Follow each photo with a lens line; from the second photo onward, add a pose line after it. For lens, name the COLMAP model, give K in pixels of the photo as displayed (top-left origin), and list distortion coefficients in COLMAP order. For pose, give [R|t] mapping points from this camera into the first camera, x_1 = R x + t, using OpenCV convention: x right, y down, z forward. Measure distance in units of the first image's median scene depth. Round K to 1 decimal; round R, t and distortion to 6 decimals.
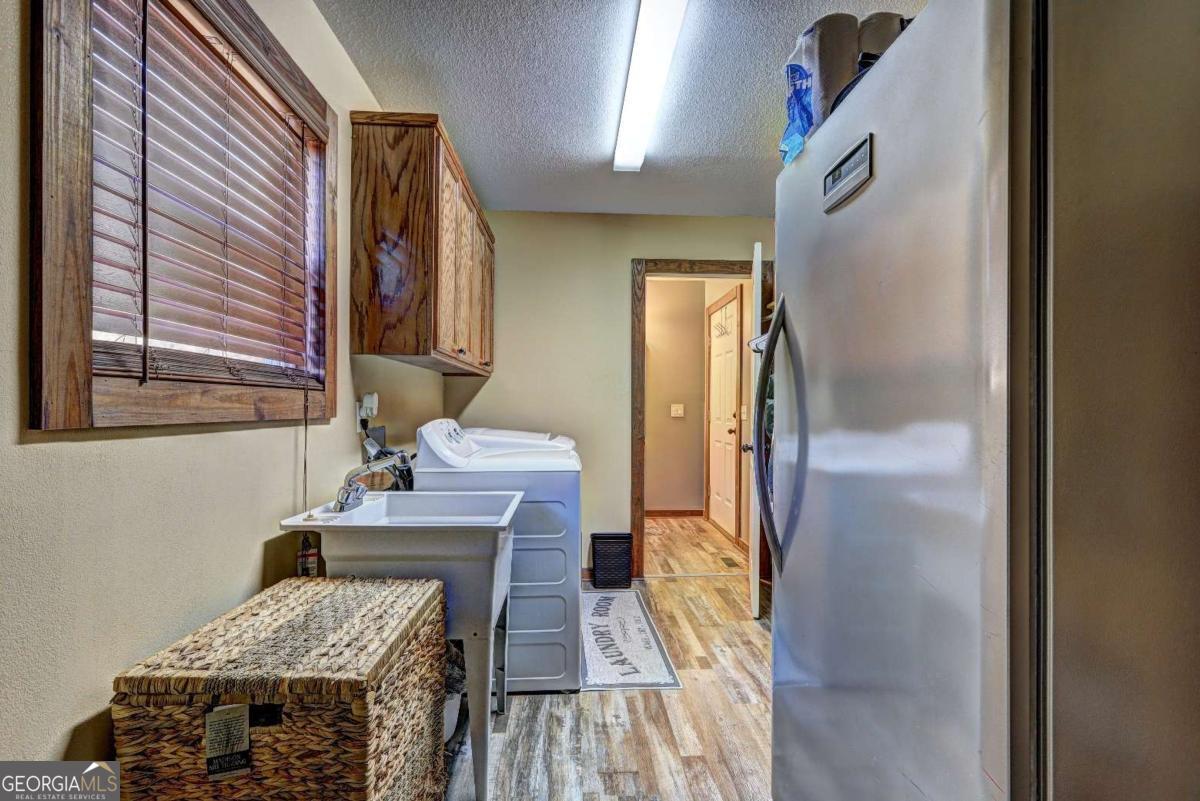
lens RADIAL K [[539.8, 0, 596.8], [0, 539.8, 406.3], [0, 0, 1]] dist [-0.003300, 0.001024]
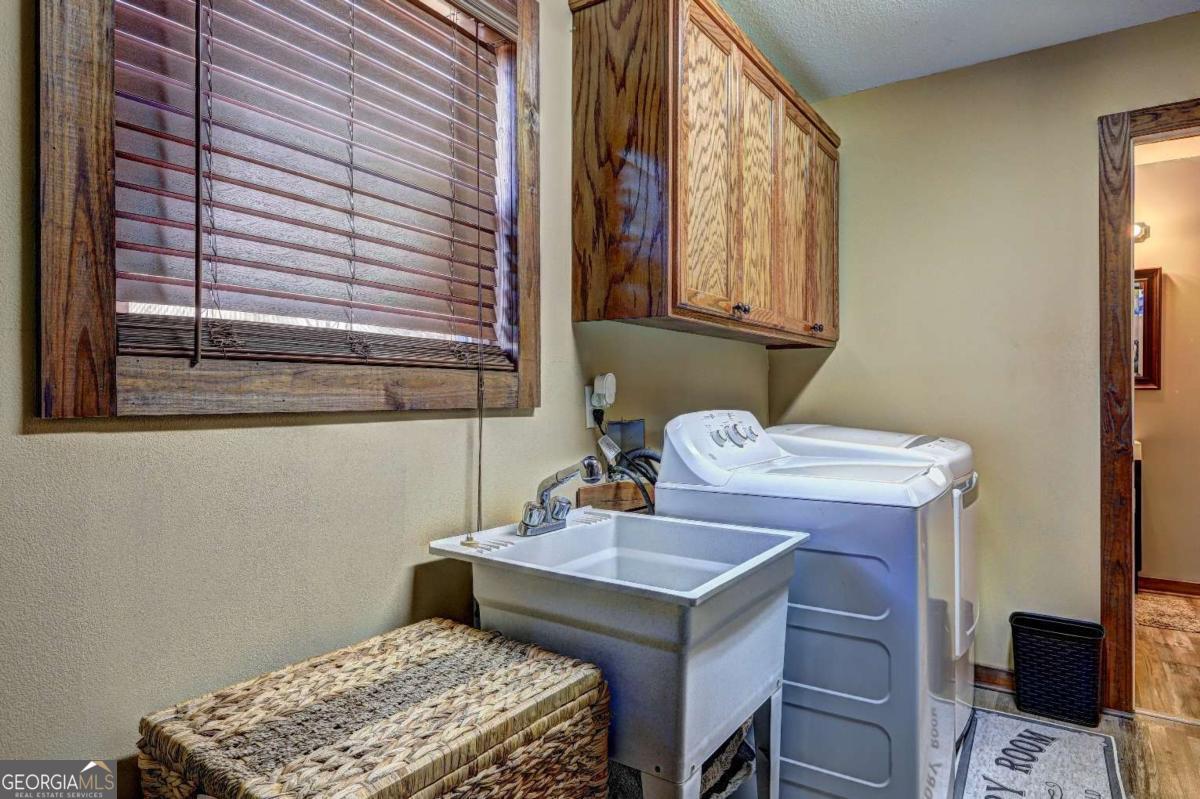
lens RADIAL K [[683.3, 0, 603.4], [0, 683.3, 392.9], [0, 0, 1]] dist [-0.006552, 0.005134]
pose [[0.795837, -0.007838, -0.605460, 0.193614], [0.006041, 0.999969, -0.005005, 0.007626], [0.605480, 0.000326, 0.795860, 0.366428]]
